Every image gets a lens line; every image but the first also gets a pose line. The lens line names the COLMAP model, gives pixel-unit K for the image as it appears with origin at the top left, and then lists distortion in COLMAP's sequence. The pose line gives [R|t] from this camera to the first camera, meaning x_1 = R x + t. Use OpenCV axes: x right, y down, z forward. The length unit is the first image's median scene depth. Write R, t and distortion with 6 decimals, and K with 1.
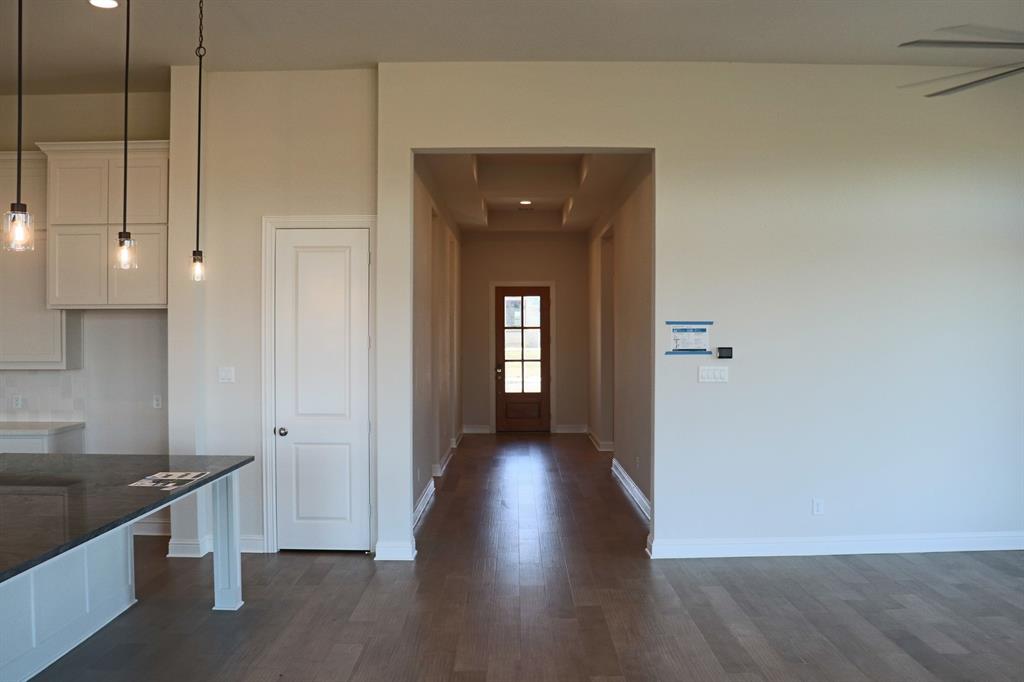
lens RADIAL K [[940.7, 0, 512.0], [0, 940.7, 341.0], [0, 0, 1]] dist [-0.178469, 0.149328]
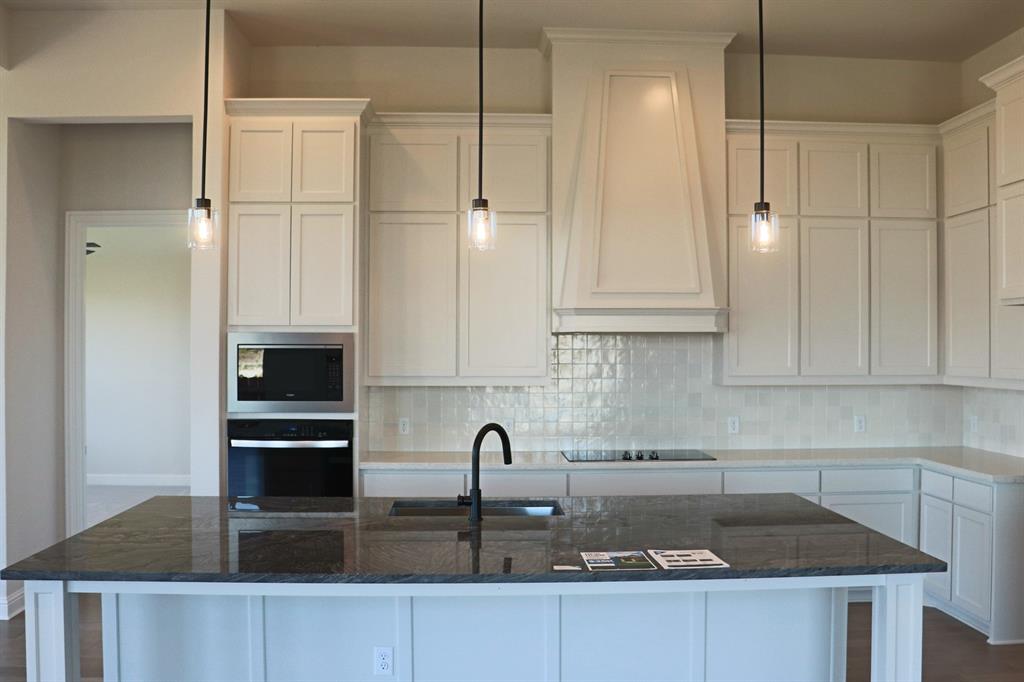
lens RADIAL K [[1003.1, 0, 524.6], [0, 1003.1, 344.5], [0, 0, 1]] dist [-0.198341, 0.182207]
pose [[0.056065, 0.000291, -0.998427, 0.224516], [-0.008525, 0.999964, -0.000188, -0.001683], [0.998391, 0.008522, 0.056066, 0.584818]]
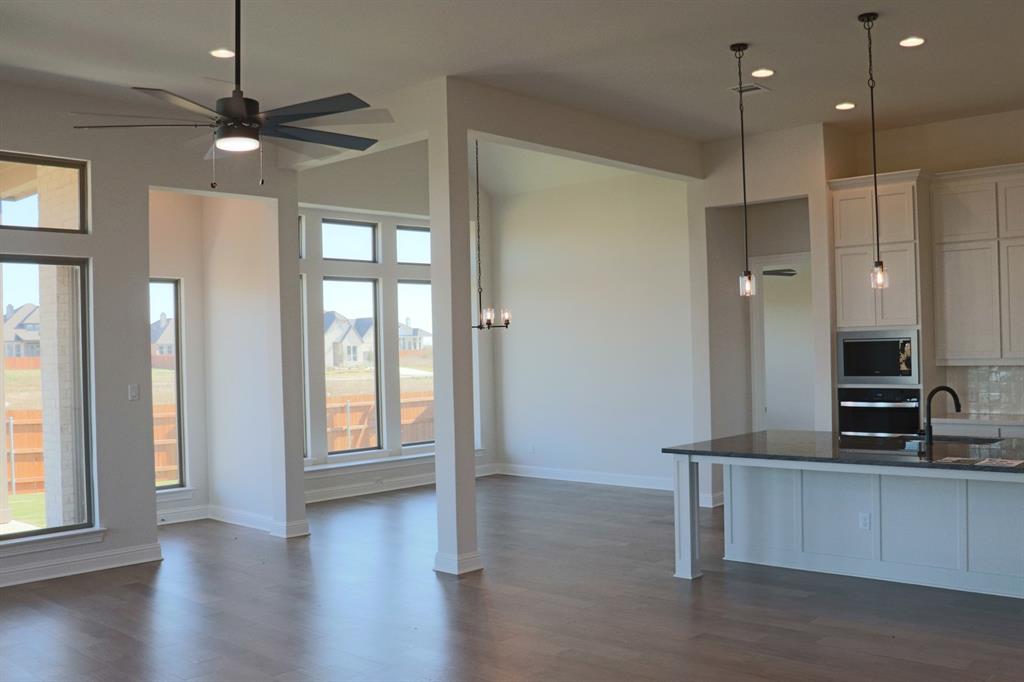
lens RADIAL K [[940.7, 0, 512.0], [0, 940.7, 341.0], [0, 0, 1]] dist [-0.178469, 0.149328]
pose [[-0.680203, 0.015150, -0.732867, 0.575630], [0.023286, 0.999728, -0.000946, -0.007297], [0.732653, -0.017709, -0.680371, 0.912977]]
